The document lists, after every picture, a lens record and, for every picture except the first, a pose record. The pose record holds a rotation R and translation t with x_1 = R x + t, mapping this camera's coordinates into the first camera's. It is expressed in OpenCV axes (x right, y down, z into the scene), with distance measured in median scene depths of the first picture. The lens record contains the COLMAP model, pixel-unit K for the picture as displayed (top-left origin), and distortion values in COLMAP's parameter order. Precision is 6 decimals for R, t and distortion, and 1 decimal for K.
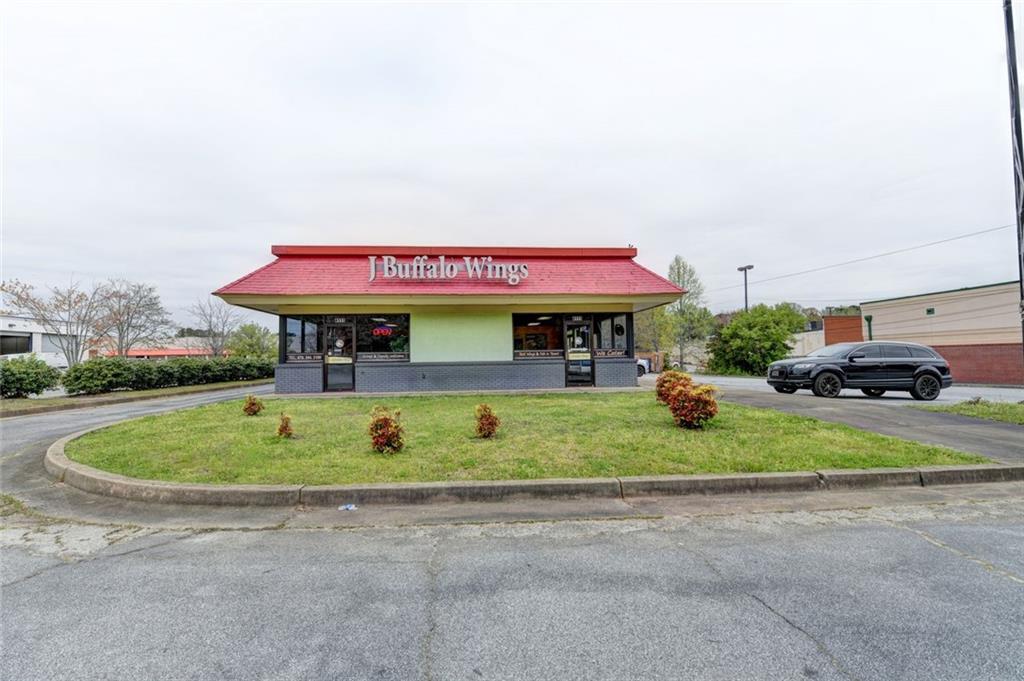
lens RADIAL K [[453.2, 0, 512.0], [0, 453.2, 340.5], [0, 0, 1]] dist [-0.021445, -0.000142]
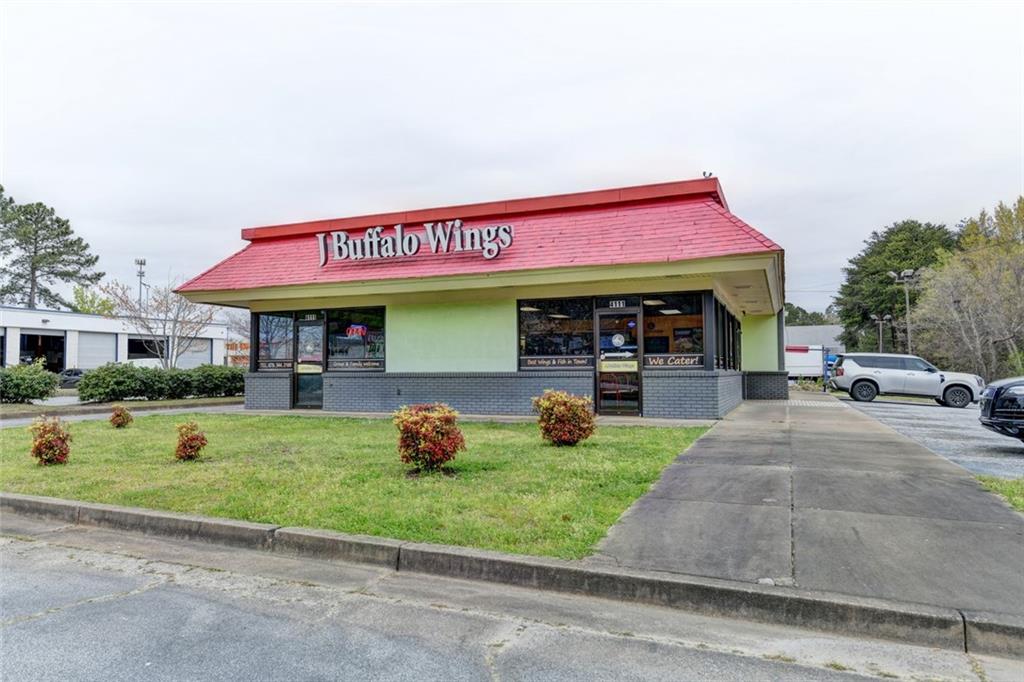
lens RADIAL K [[737.5, 0, 466.0], [0, 737.5, 340.0], [0, 0, 1]] dist [0.011954, 0.002217]
pose [[0.861287, -0.010520, -0.508009, 0.525709], [0.011304, 0.999935, -0.001542, -0.001188], [0.507992, -0.004415, 0.861350, 0.042799]]
